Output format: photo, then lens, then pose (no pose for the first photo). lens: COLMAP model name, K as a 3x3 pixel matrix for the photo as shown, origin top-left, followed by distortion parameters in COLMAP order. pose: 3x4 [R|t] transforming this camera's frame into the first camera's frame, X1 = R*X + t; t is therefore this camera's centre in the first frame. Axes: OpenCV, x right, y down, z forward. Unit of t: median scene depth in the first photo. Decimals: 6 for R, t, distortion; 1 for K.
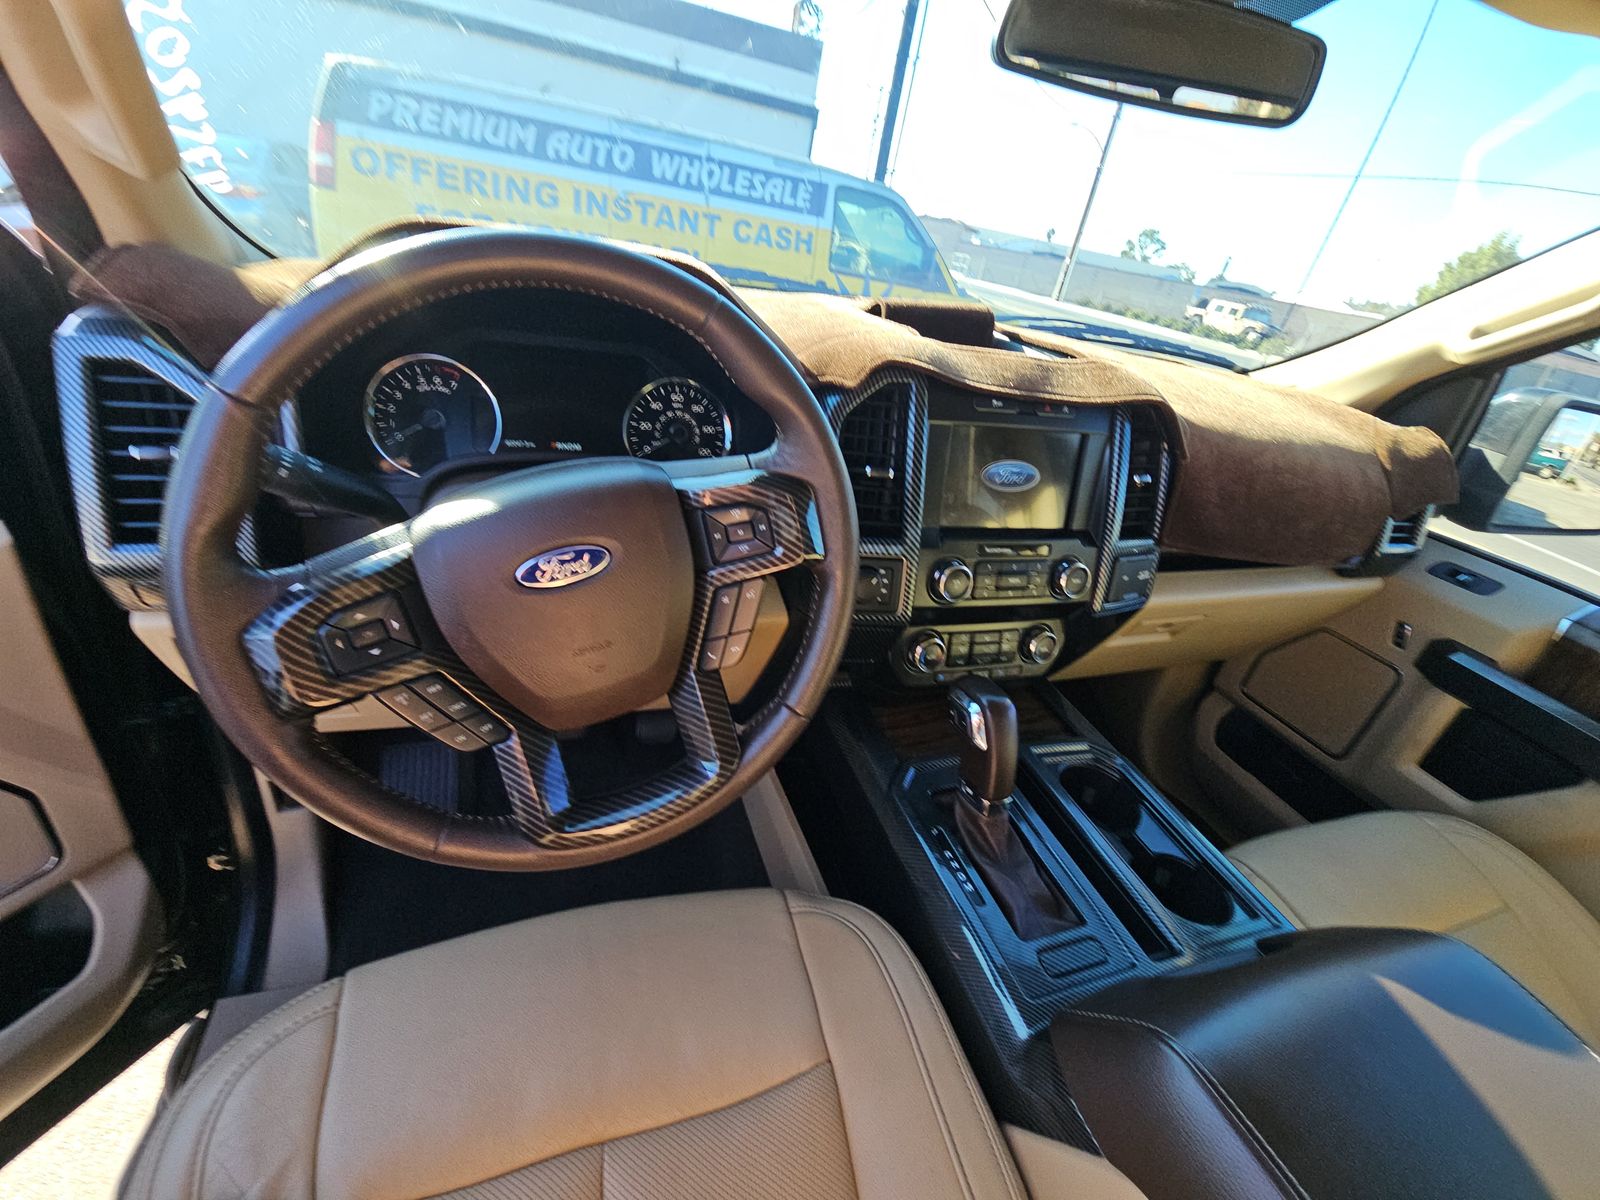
lens RADIAL K [[653.0, 0, 799.2], [0, 653.0, 594.5], [0, 0, 1]] dist [0.006562, -0.007503]
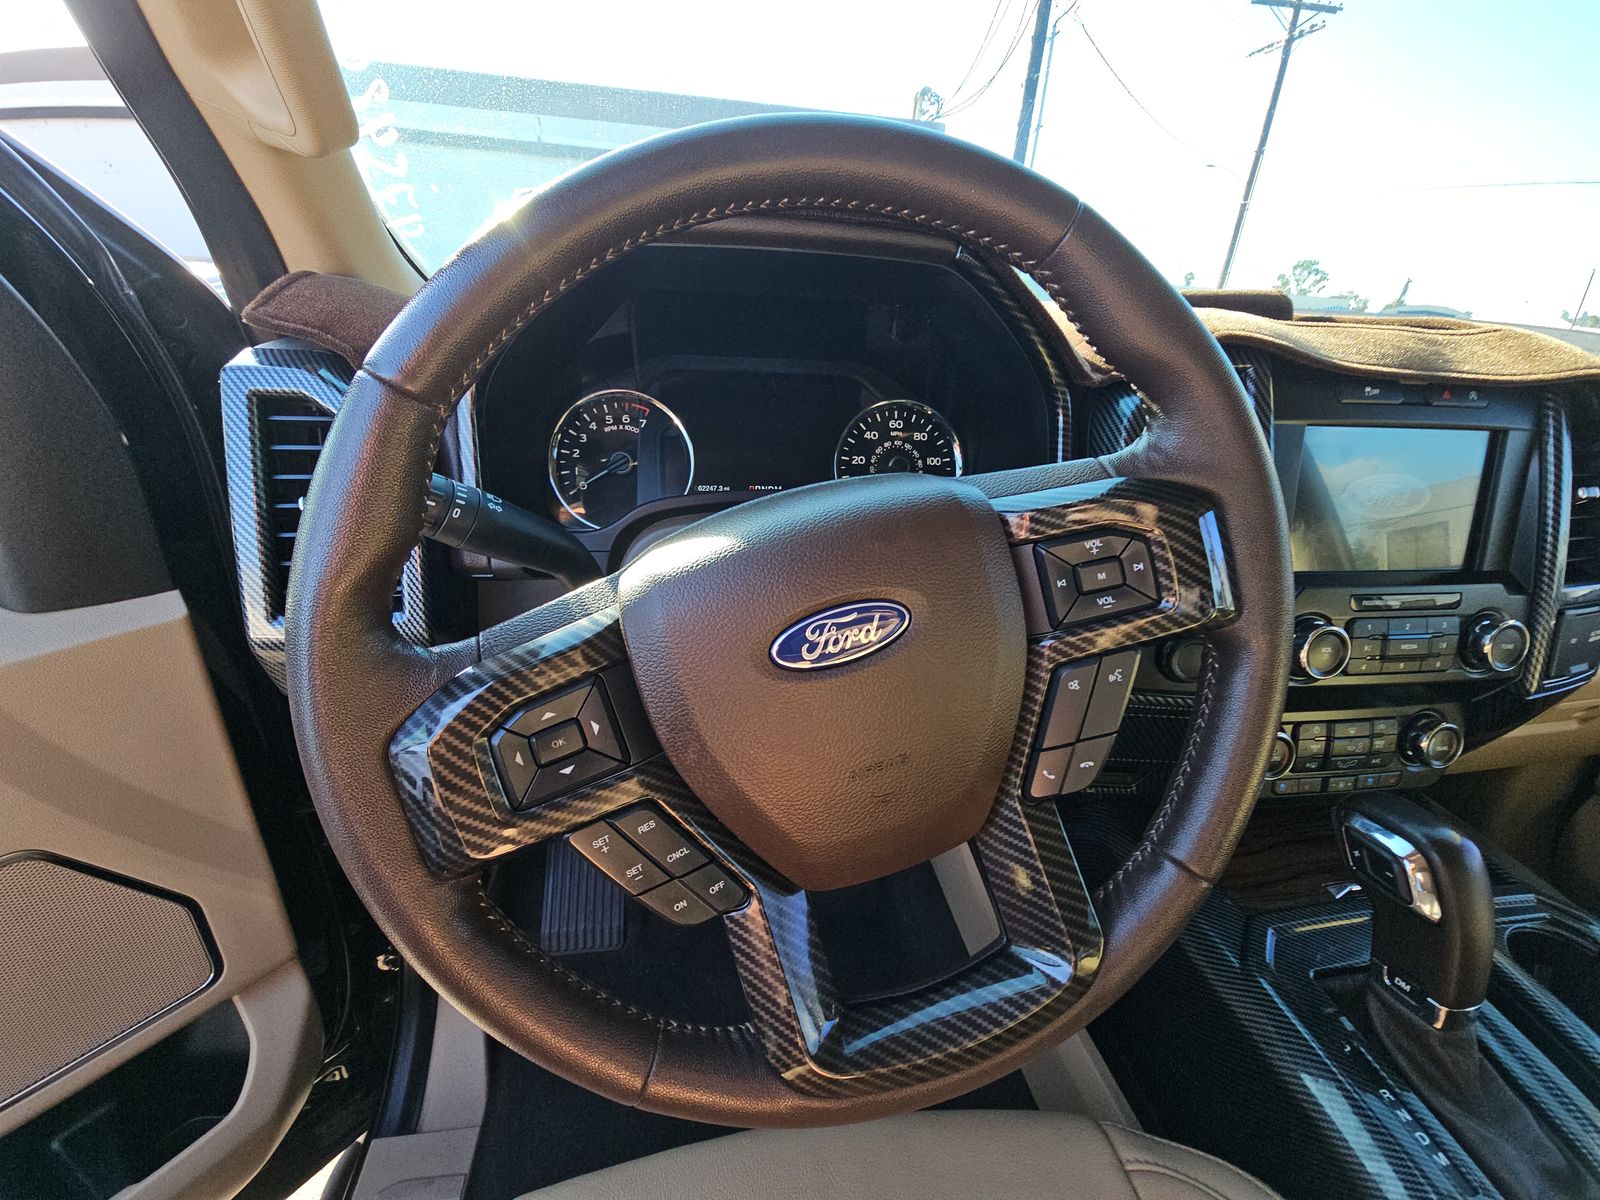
lens RADIAL K [[653.0, 0, 794.3], [0, 653.0, 596.3], [0, 0, 1]] dist [0.006562, -0.007503]
pose [[0.979727, -0.025962, -0.198650, -0.153245], [0.006222, 0.995033, -0.099355, -0.009616], [0.200242, 0.096105, 0.975021, 0.205941]]
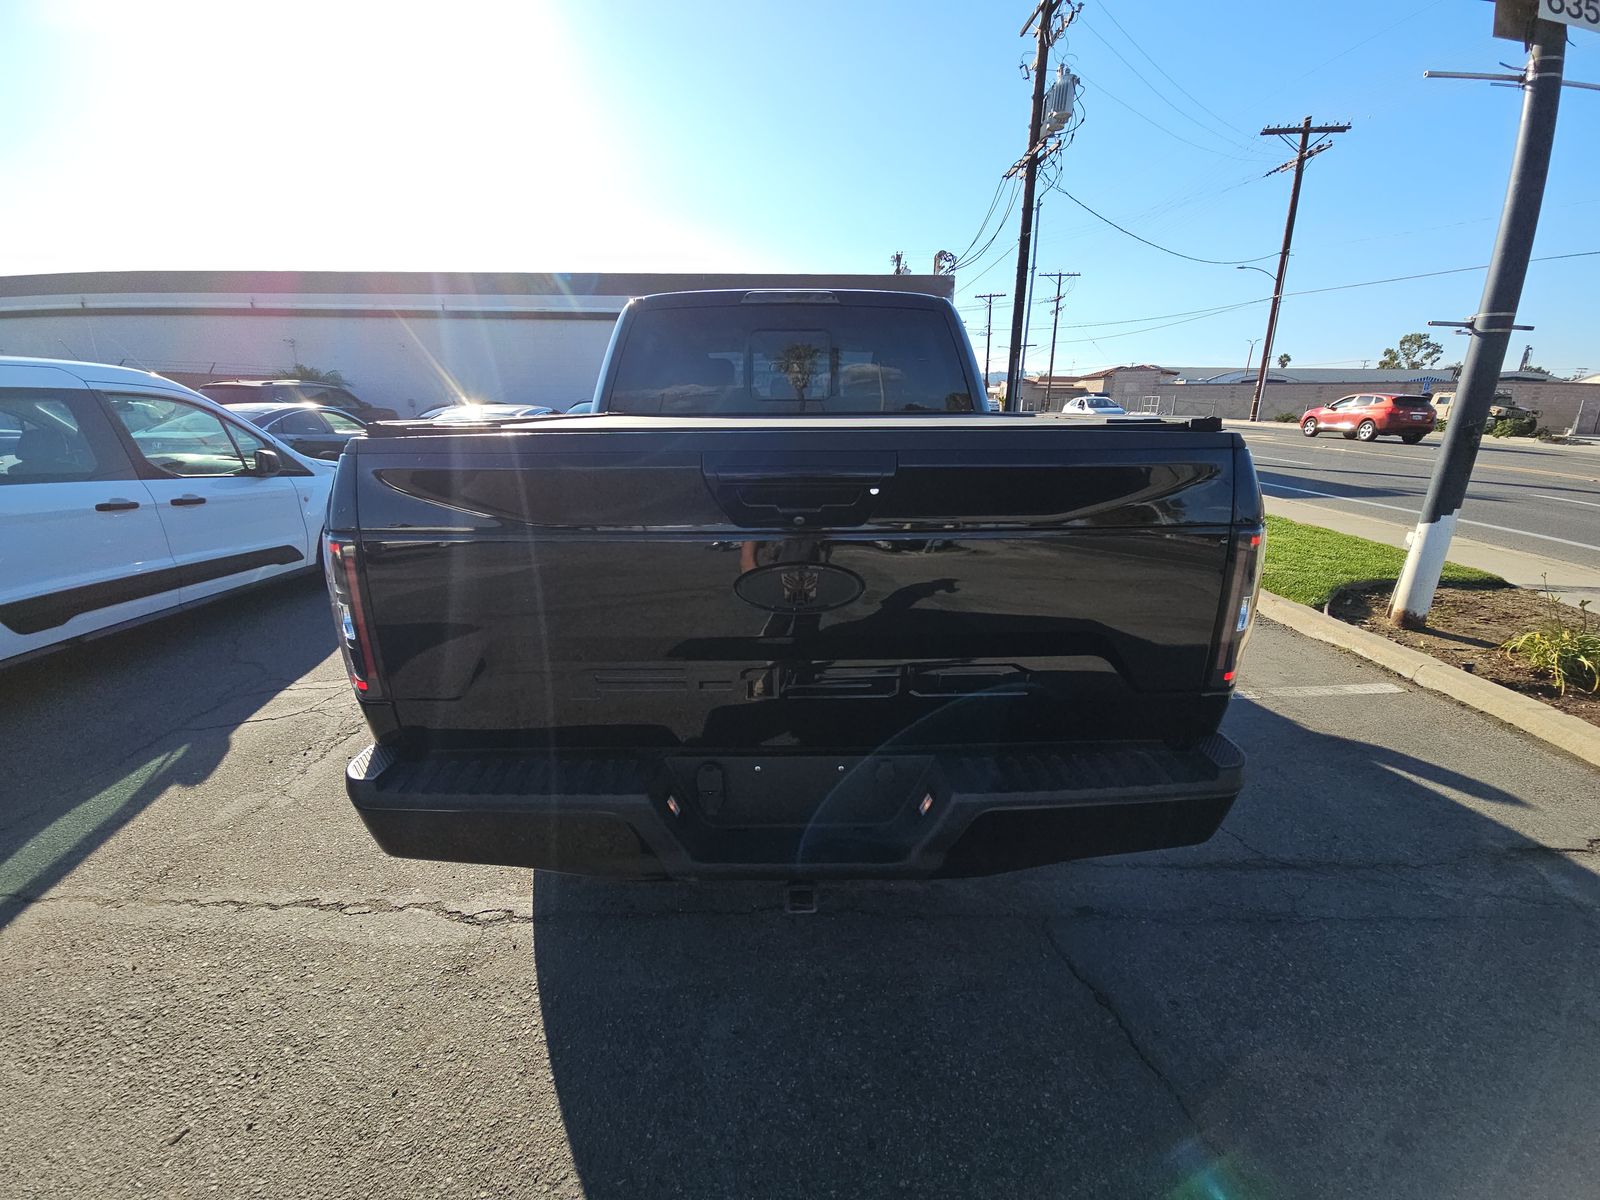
lens RADIAL K [[653.0, 0, 798.8], [0, 653.0, 610.9], [0, 0, 1]] dist [0.006562, -0.007503]
pose [[0.942642, -0.062539, -0.327894, 2.236496], [-0.011451, 0.975657, -0.219005, 2.996624], [0.333608, 0.210198, 0.918979, -4.430884]]
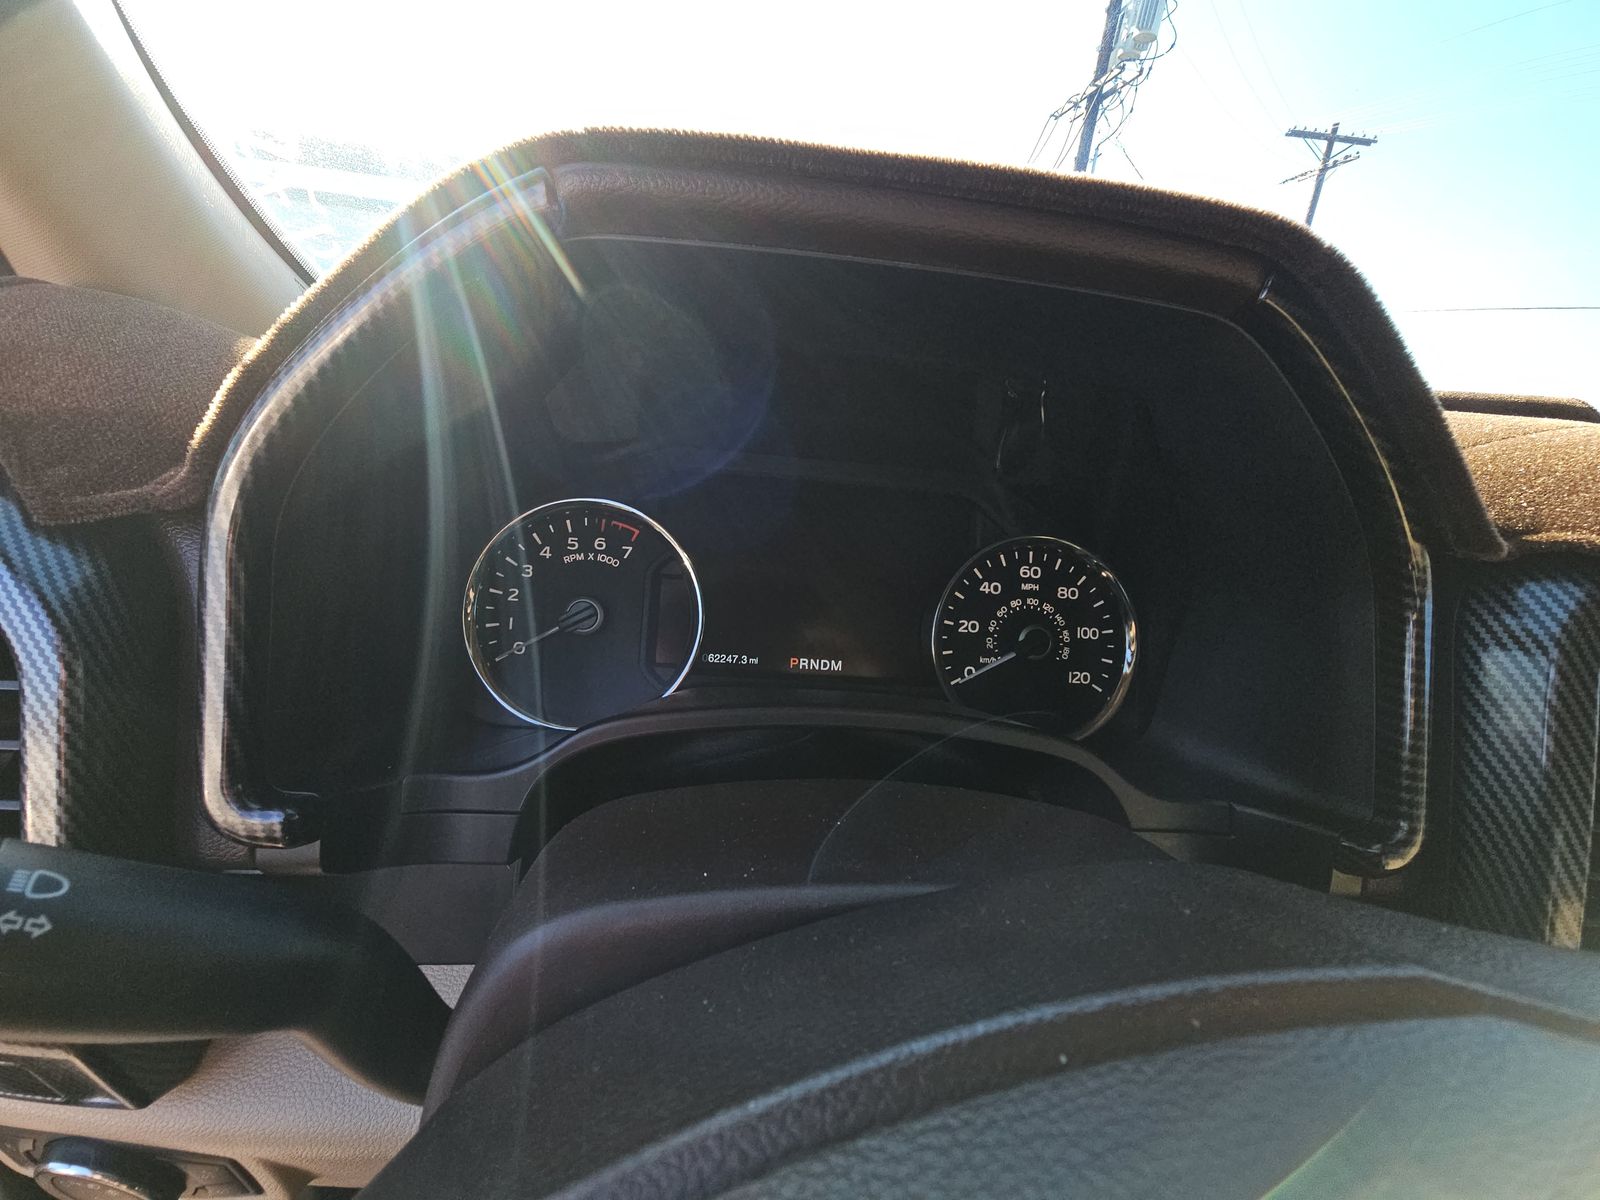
lens RADIAL K [[653.0, 0, 789.2], [0, 653.0, 589.8], [0, 0, 1]] dist [0.006562, -0.007503]
pose [[0.970729, 0.014842, -0.239717, -0.243892], [-0.067836, 0.974394, -0.214372, -0.165127], [0.230397, 0.224359, 0.946879, 0.476771]]
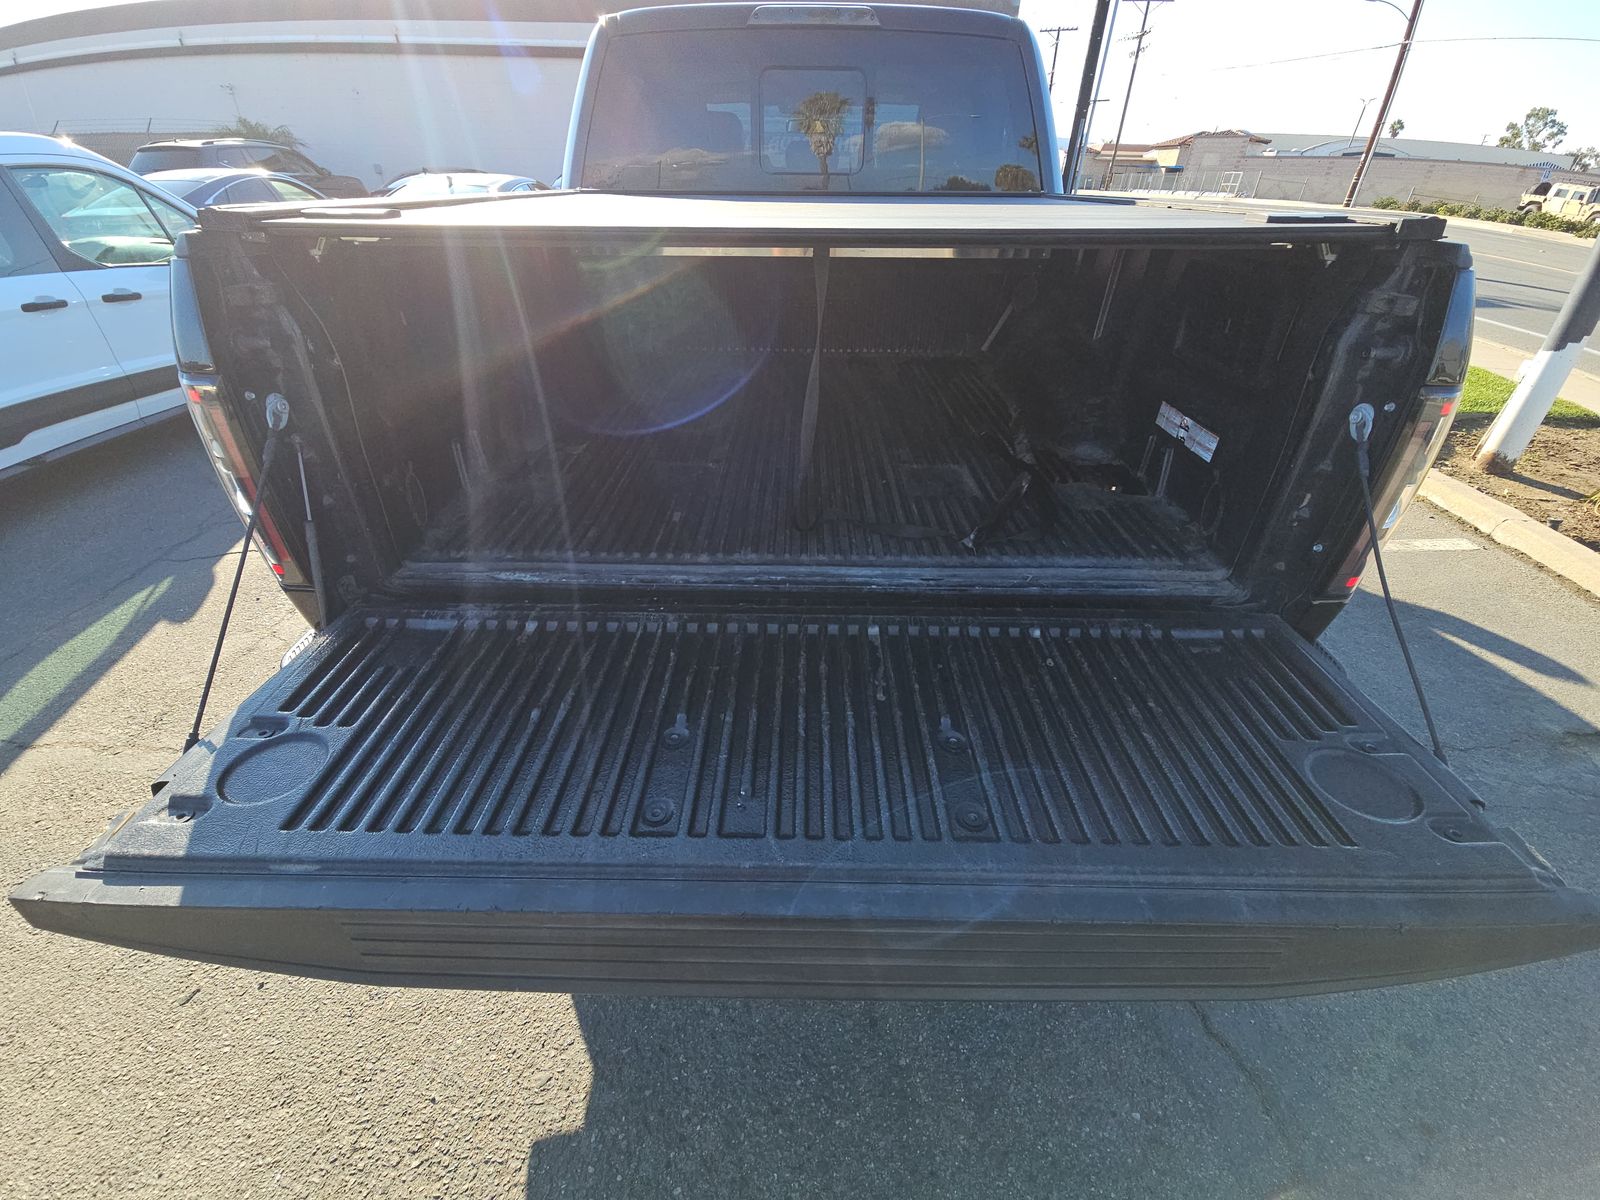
lens RADIAL K [[653.0, 0, 802.6], [0, 653.0, 607.0], [0, 0, 1]] dist [0.006562, -0.007503]
pose [[0.936882, 0.051036, -0.345900, 2.086432], [-0.033842, 0.997881, 0.055570, 2.717150], [0.348003, -0.040357, 0.936624, -4.002937]]
